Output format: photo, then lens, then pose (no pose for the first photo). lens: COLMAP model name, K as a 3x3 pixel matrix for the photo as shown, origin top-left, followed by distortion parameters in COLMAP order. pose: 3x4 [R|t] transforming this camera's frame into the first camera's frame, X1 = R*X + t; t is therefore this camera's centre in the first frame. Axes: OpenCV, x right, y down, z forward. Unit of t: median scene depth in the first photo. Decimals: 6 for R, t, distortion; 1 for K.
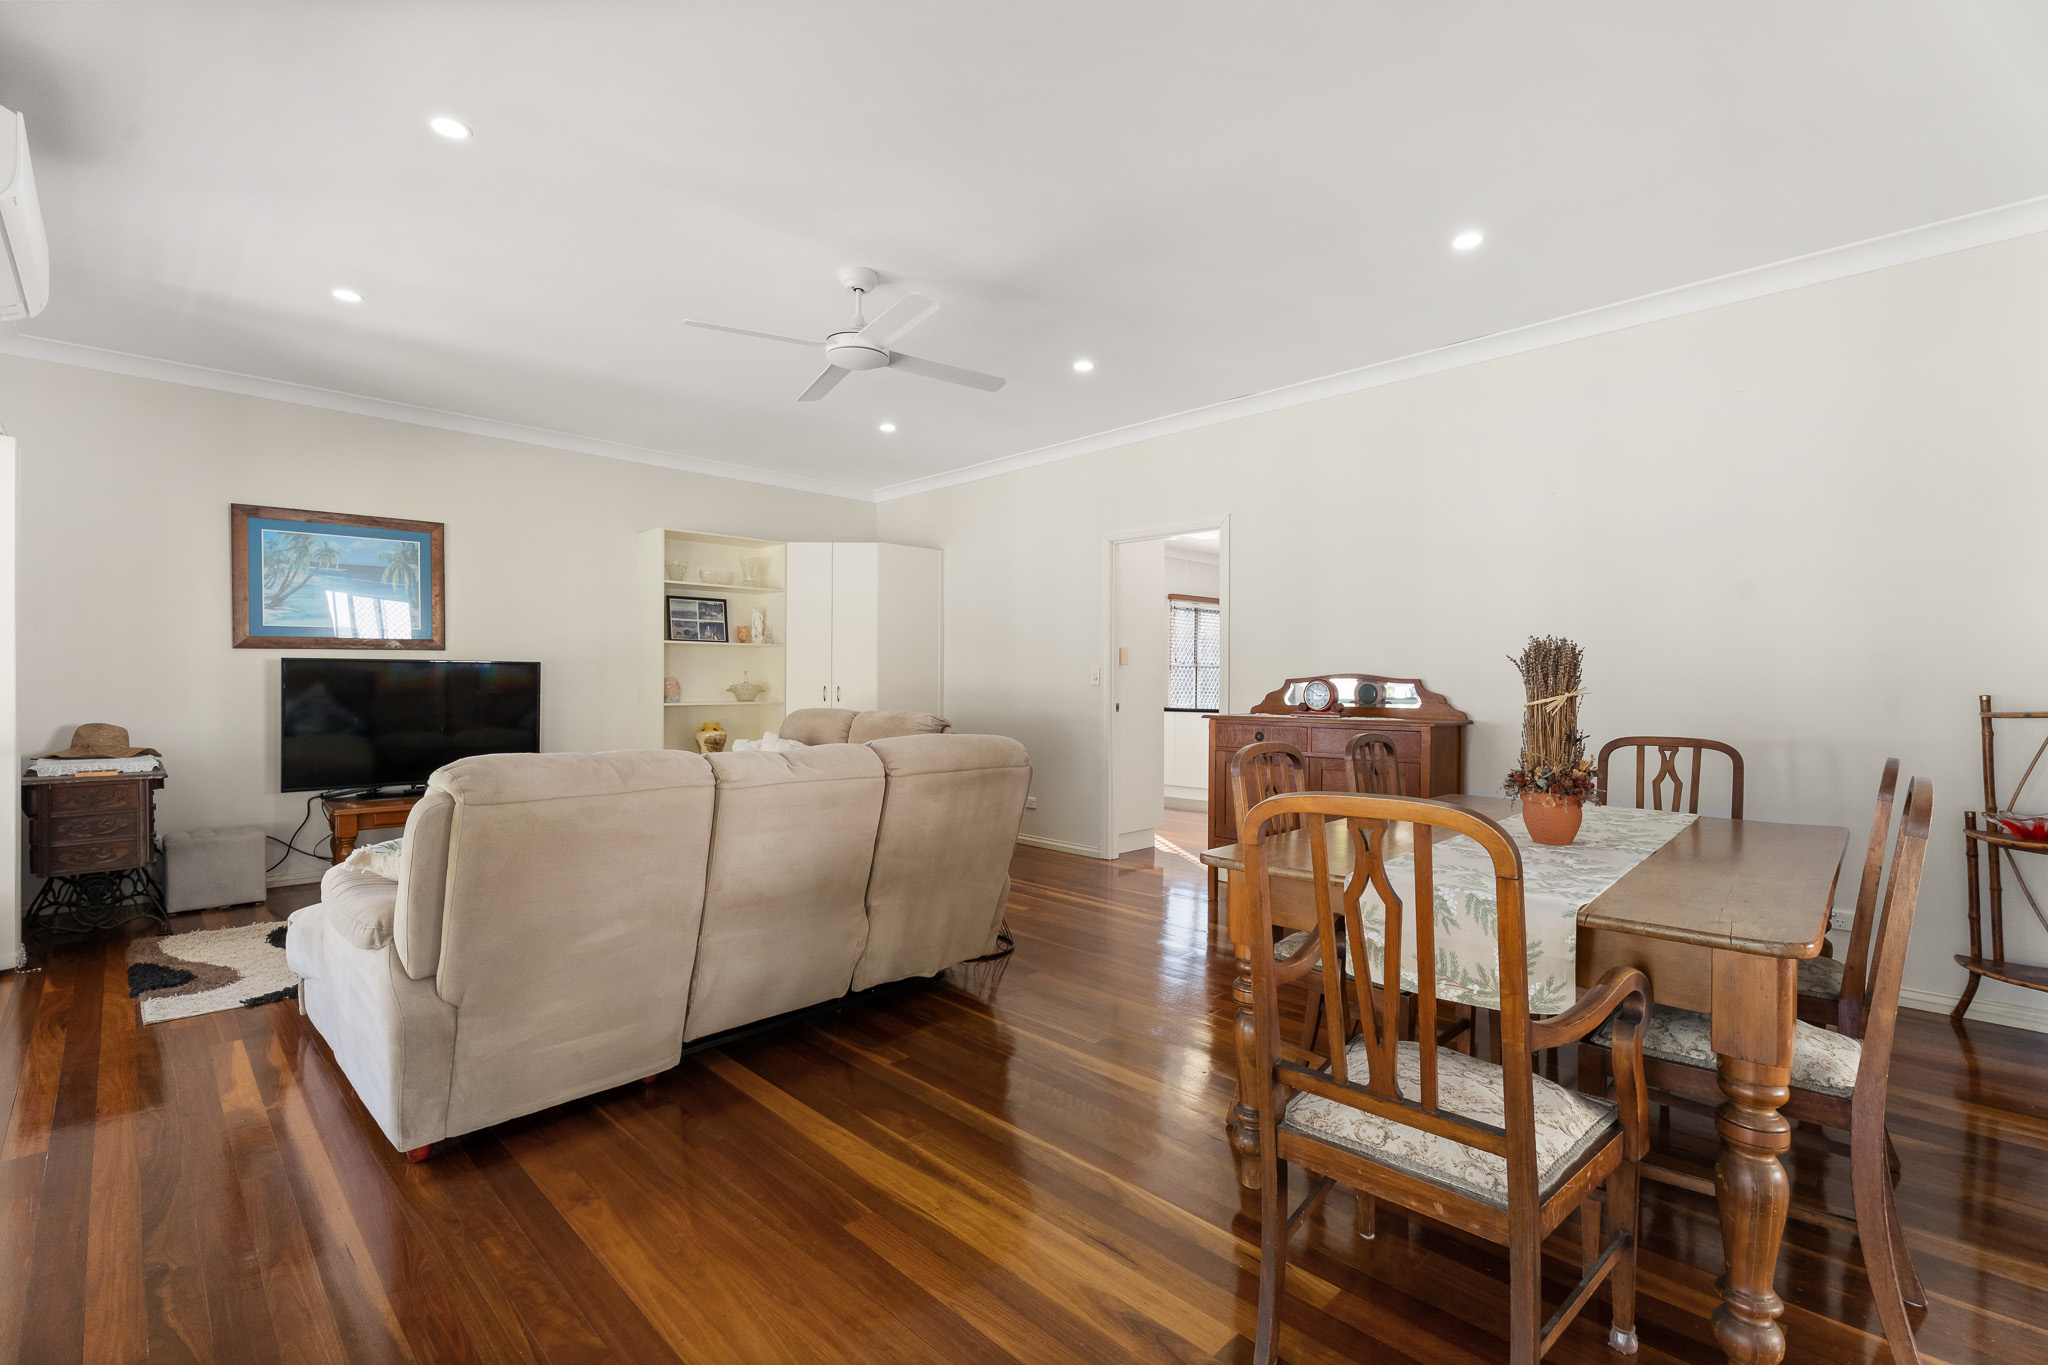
lens RADIAL K [[907.6, 0, 1027.5], [0, 907.6, 677.6], [0, 0, 1]] dist [-0.001647, 0.000184]
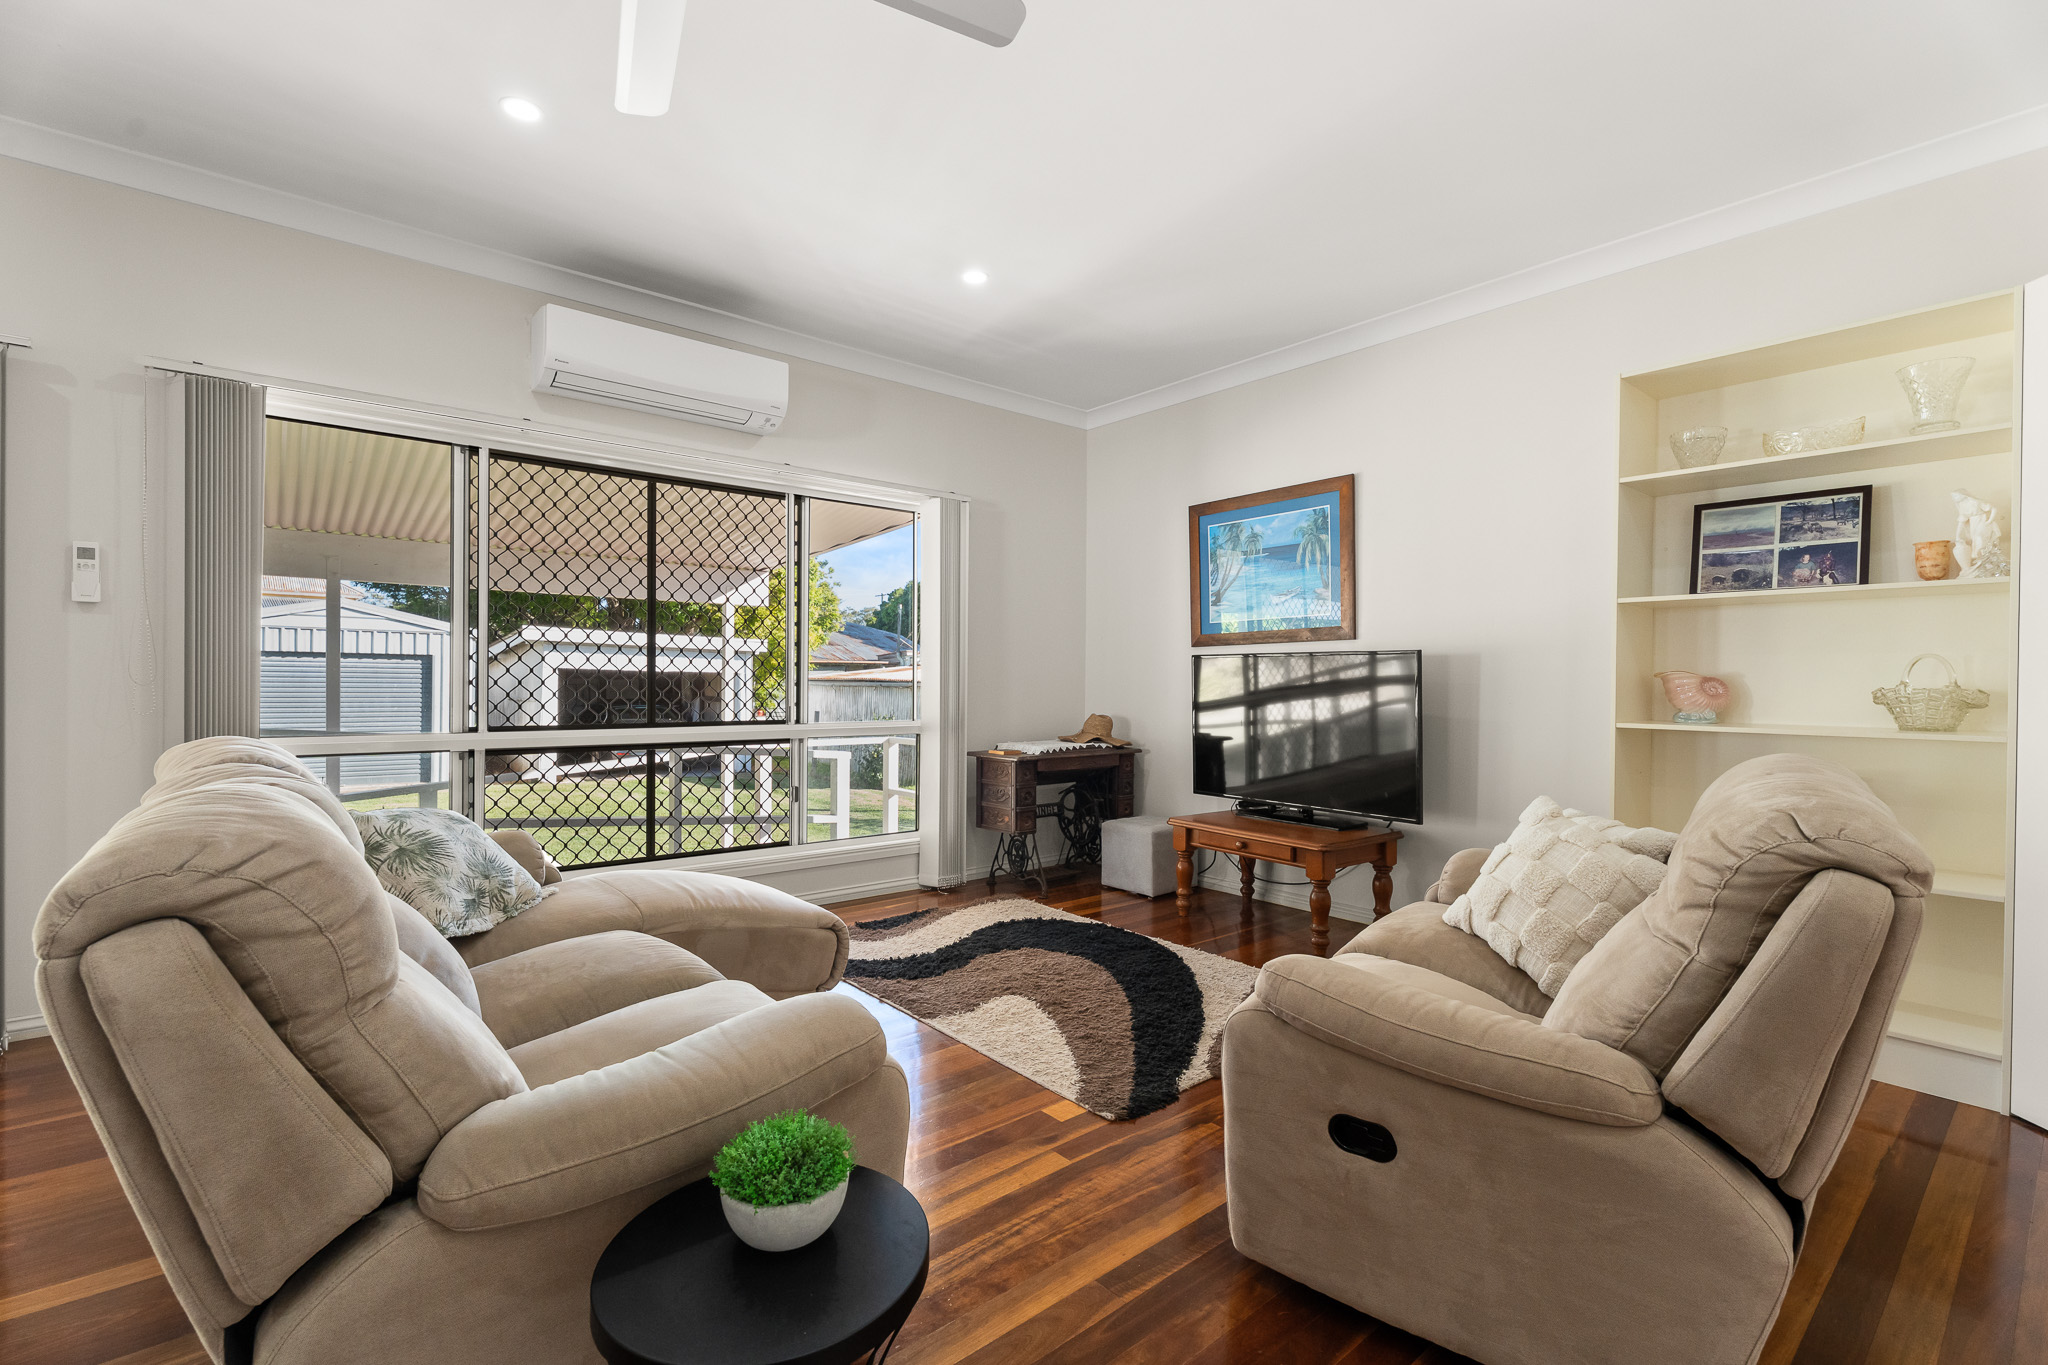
lens RADIAL K [[907.6, 0, 1020.4], [0, 907.6, 683.2], [0, 0, 1]] dist [-0.001647, 0.000184]
pose [[-0.042836, -0.005533, -0.999067, 0.109981], [-0.002270, 0.999983, -0.005441, 0.009461], [0.999080, 0.002035, -0.042848, 0.655438]]
